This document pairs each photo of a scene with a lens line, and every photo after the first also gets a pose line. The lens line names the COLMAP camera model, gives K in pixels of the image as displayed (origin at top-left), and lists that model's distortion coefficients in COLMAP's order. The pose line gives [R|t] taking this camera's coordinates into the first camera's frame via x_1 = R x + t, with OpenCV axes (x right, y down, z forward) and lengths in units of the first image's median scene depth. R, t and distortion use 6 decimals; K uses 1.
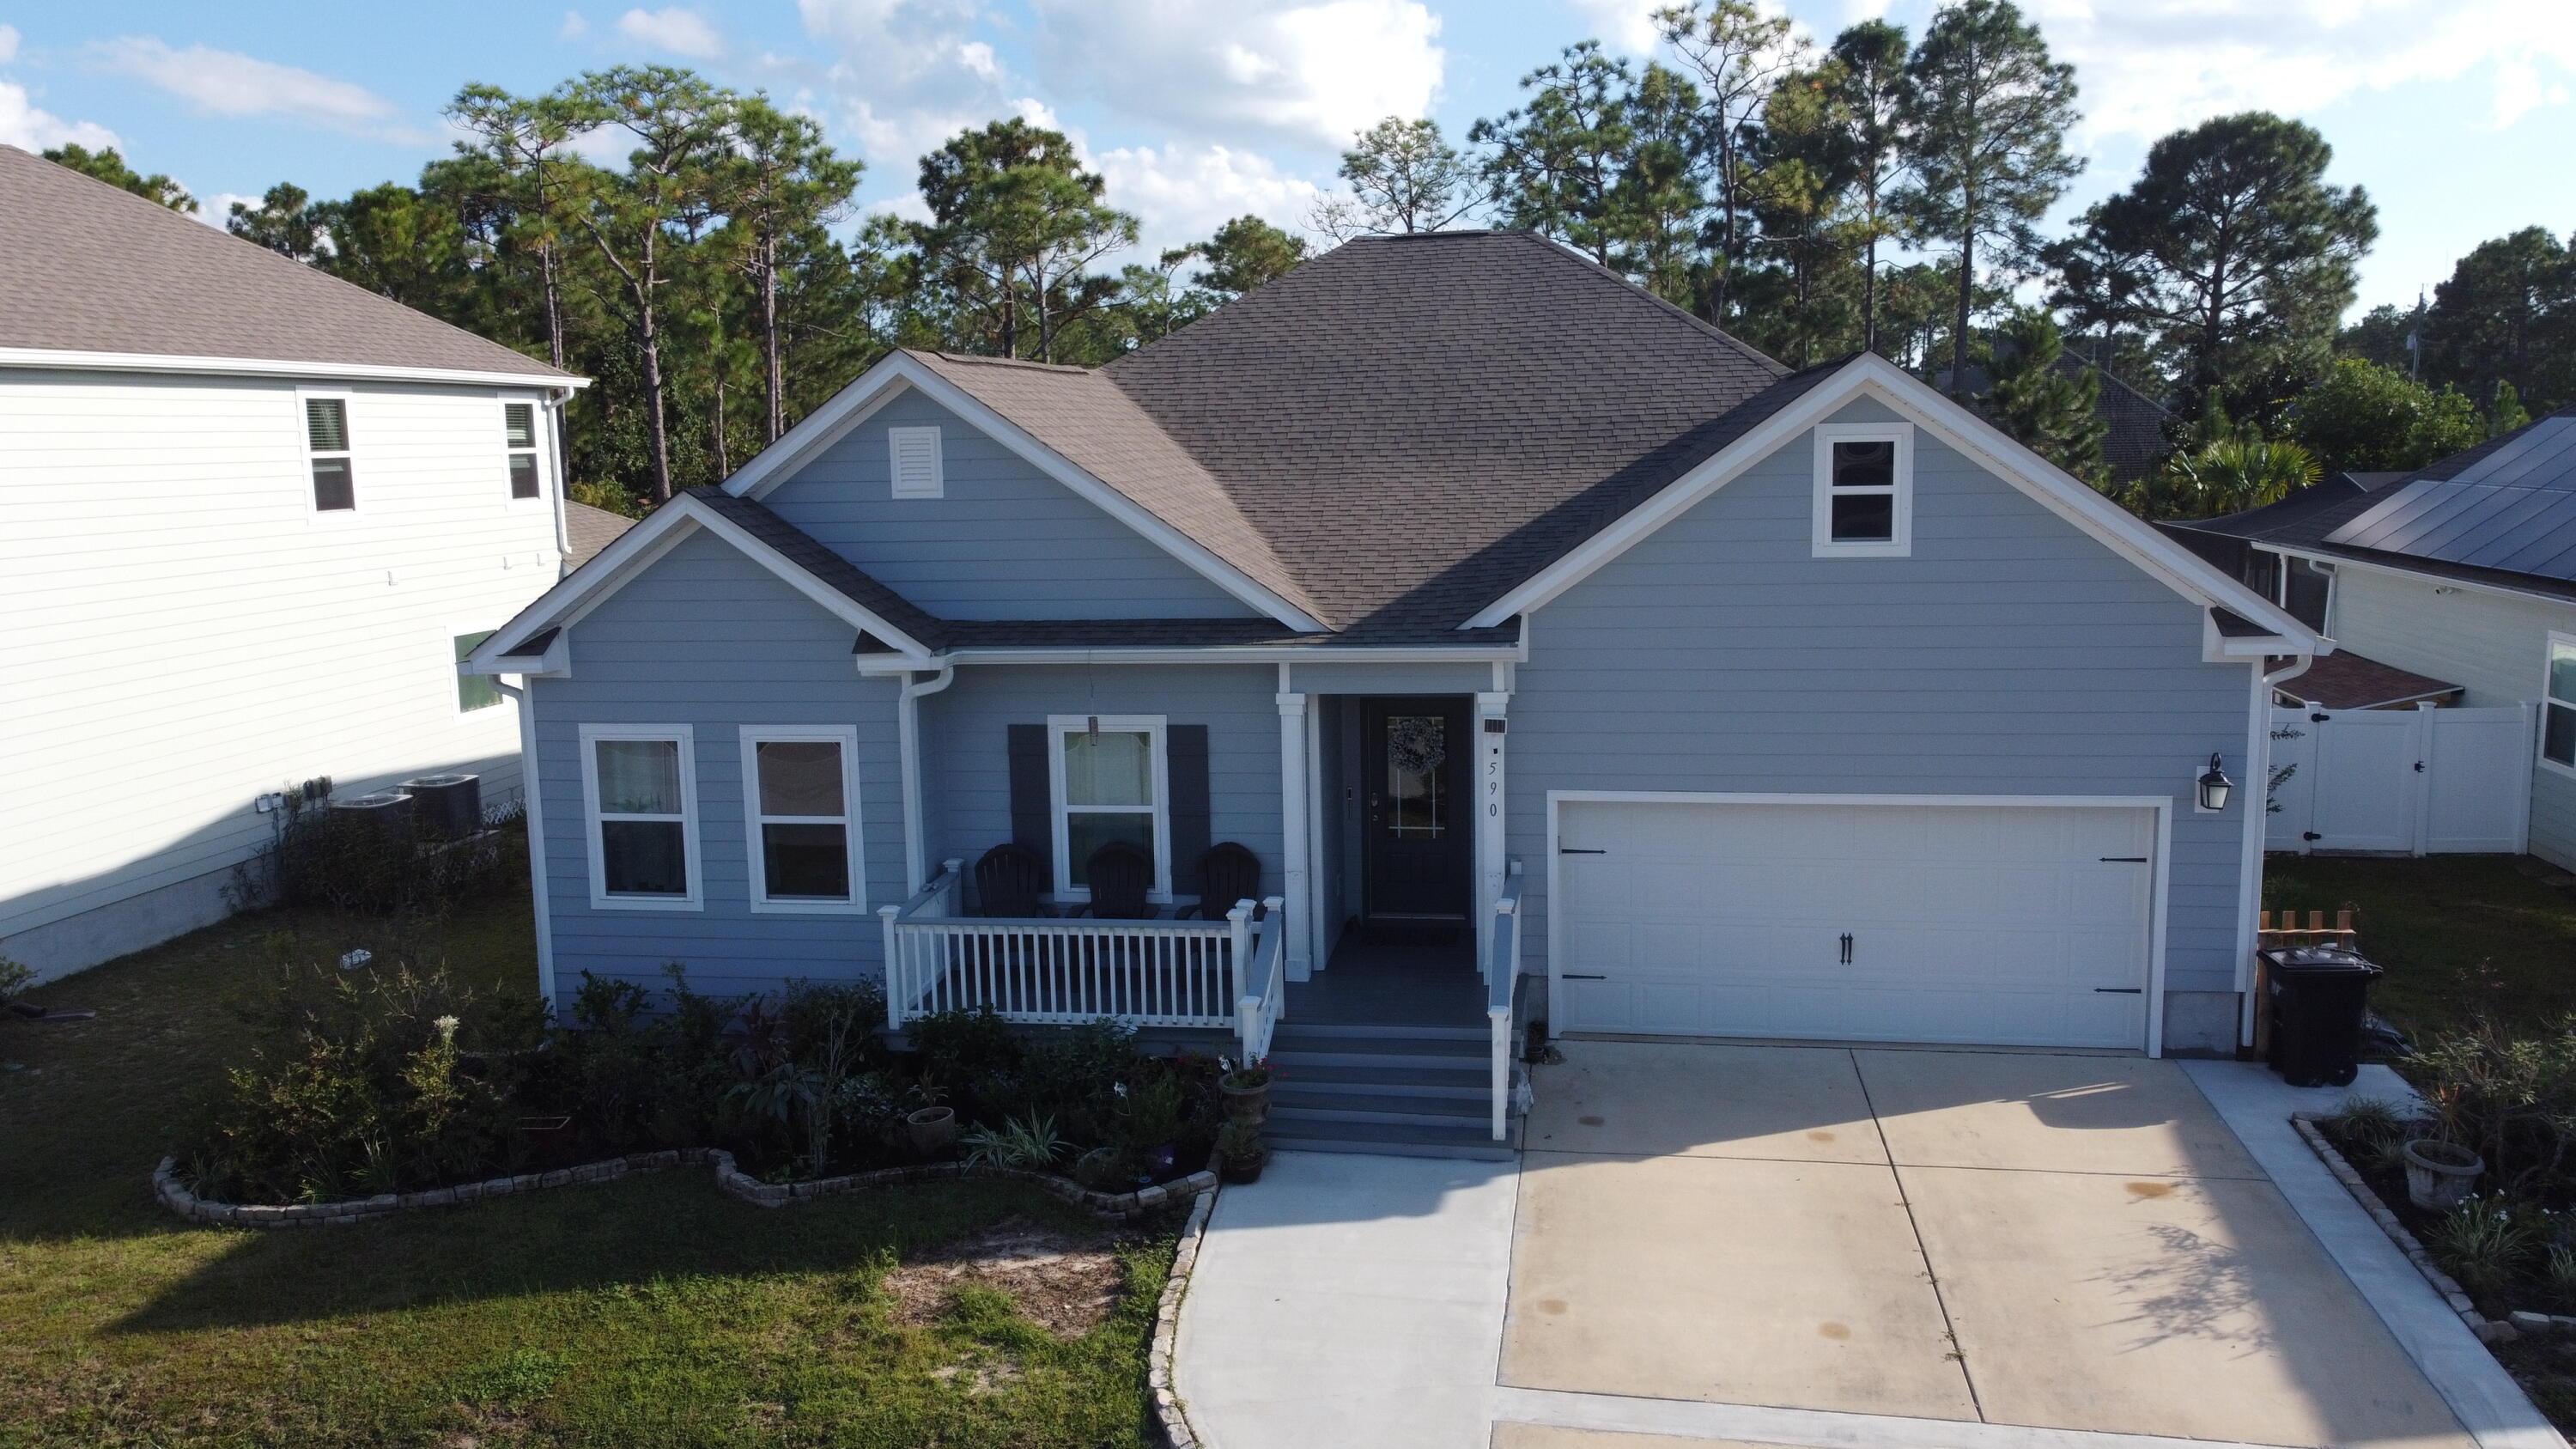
lens RADIAL K [[1938.0, 0, 1283.7], [0, 1938.0, 716.5], [0, 0, 1]] dist [-0.006960, 0.002284]
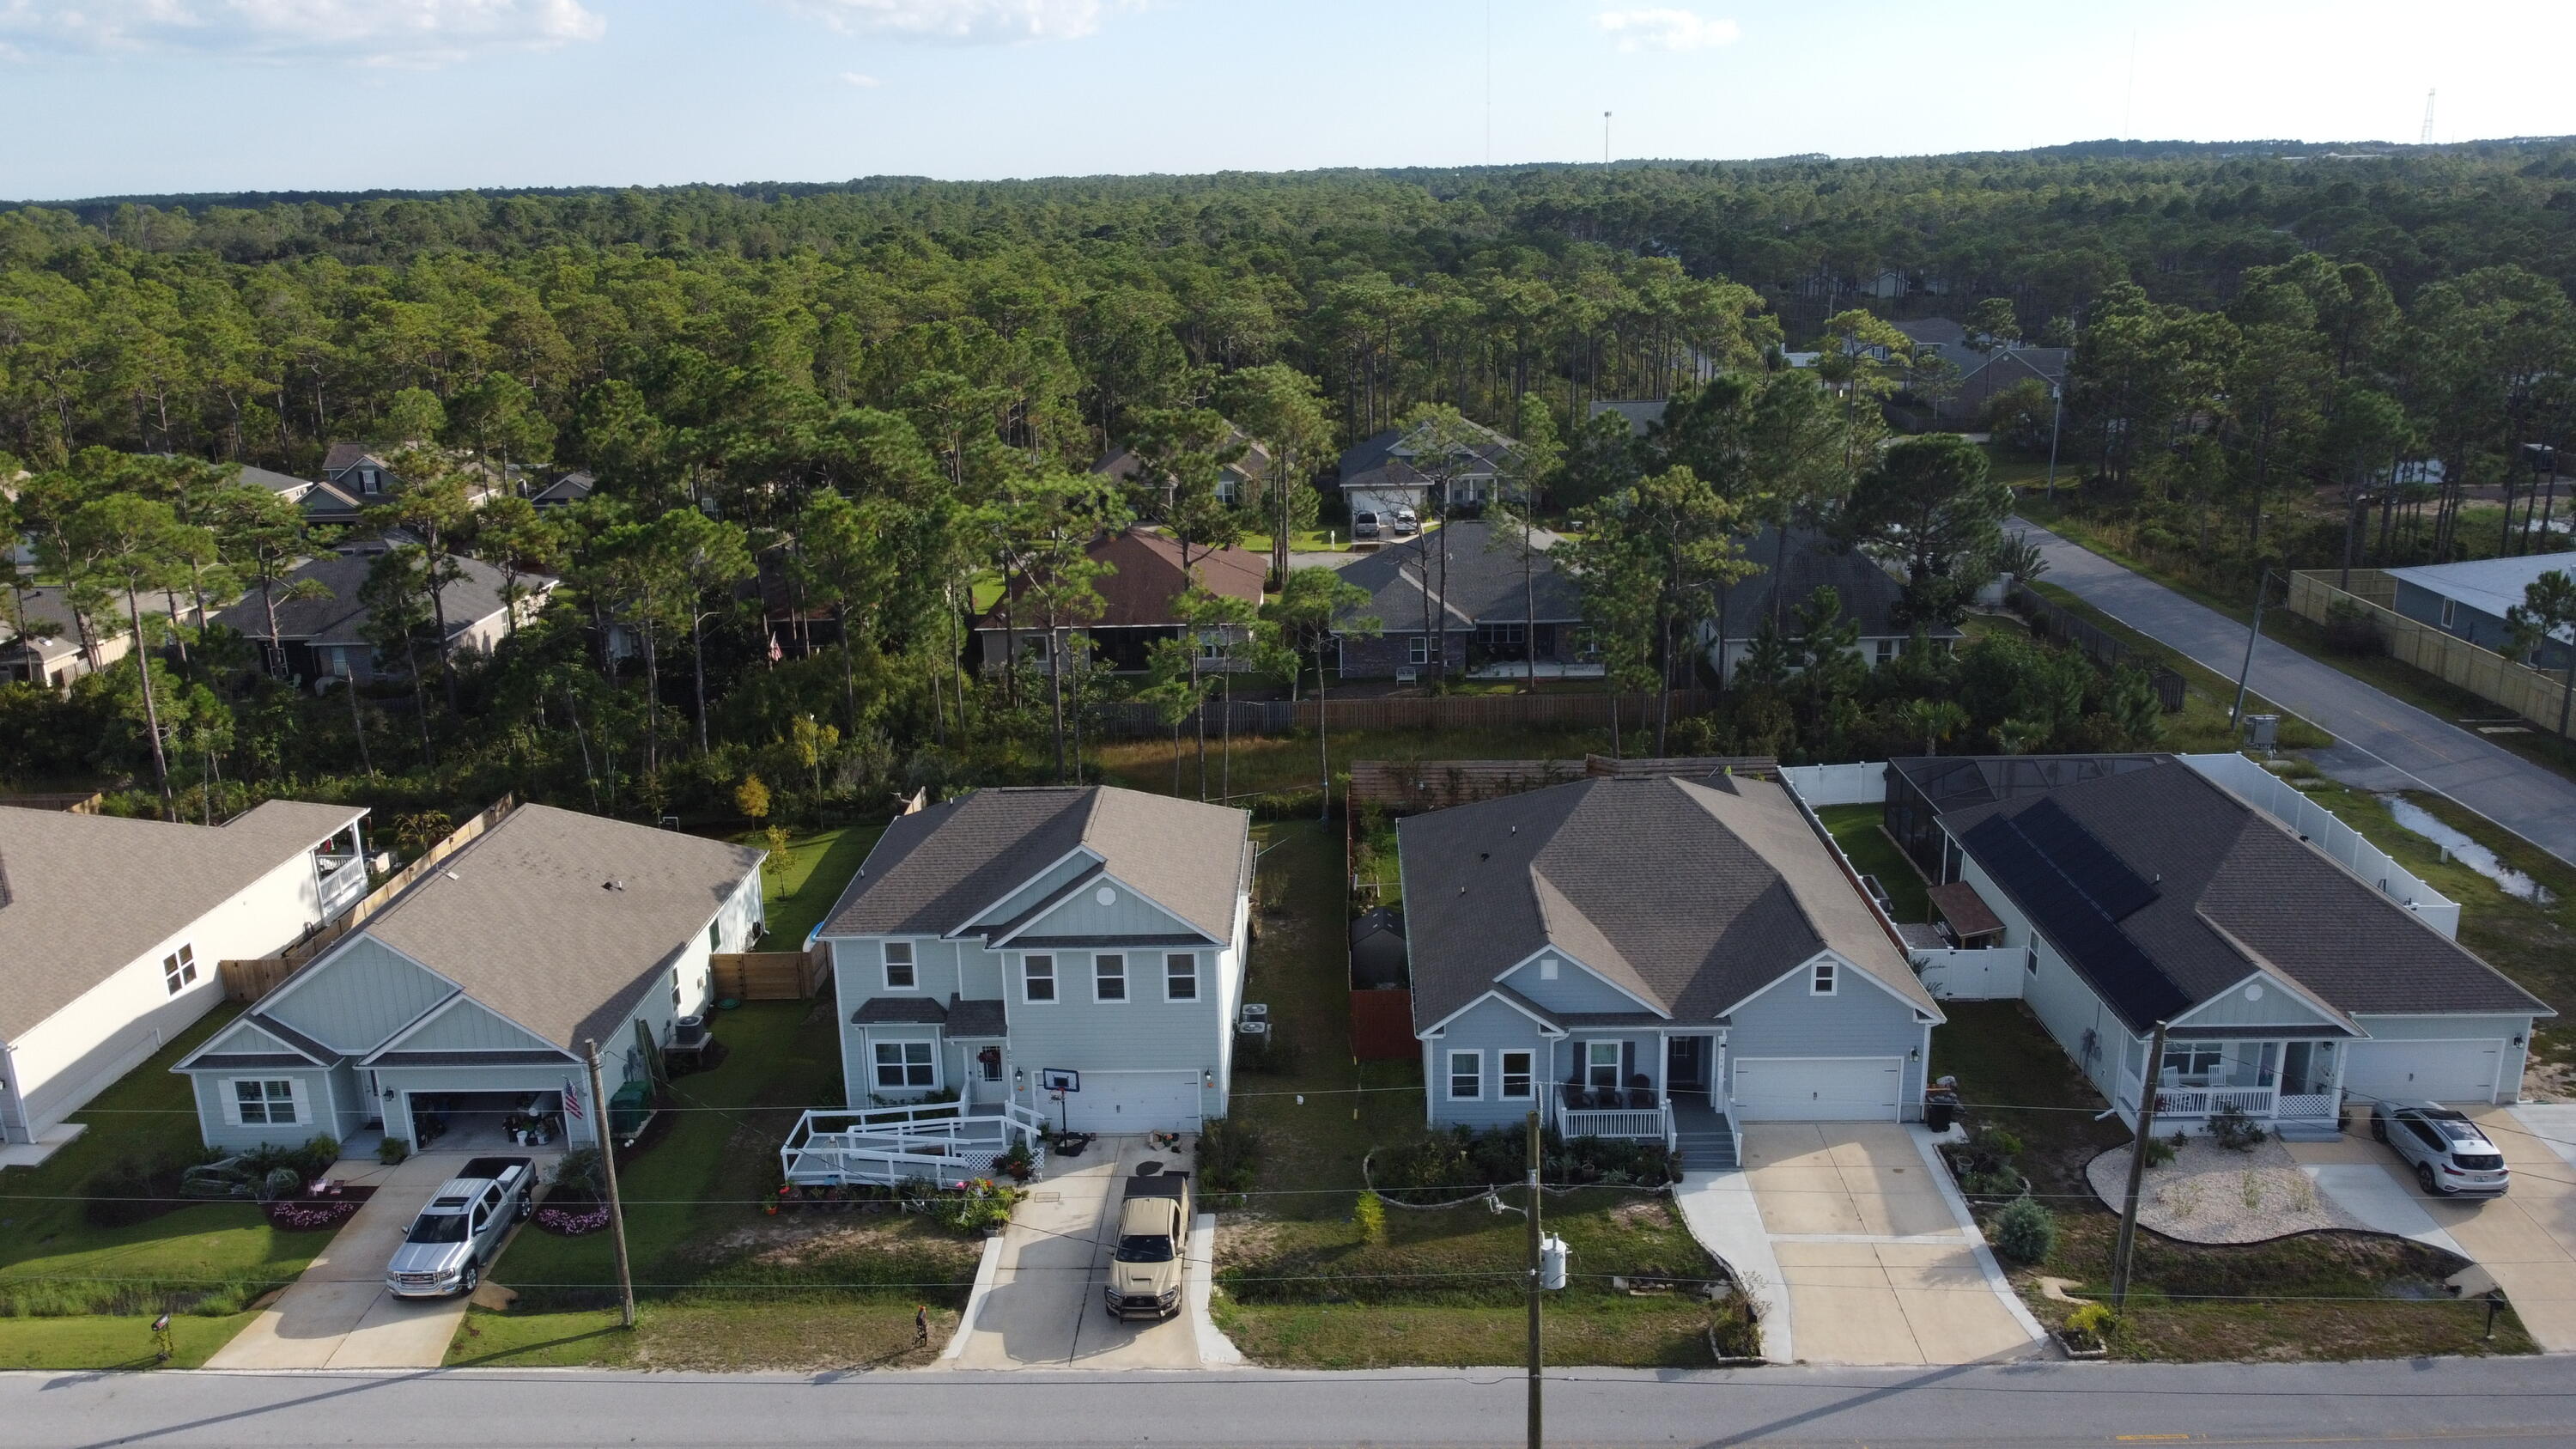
lens RADIAL K [[1938.0, 0, 1269.0], [0, 1938.0, 714.3], [0, 0, 1]] dist [-0.006960, 0.002284]
pose [[0.991632, -0.038234, 0.123306, -1.160521], [0.022541, 0.991745, 0.126232, -1.091184], [-0.127115, -0.122397, 0.984307, -2.375200]]
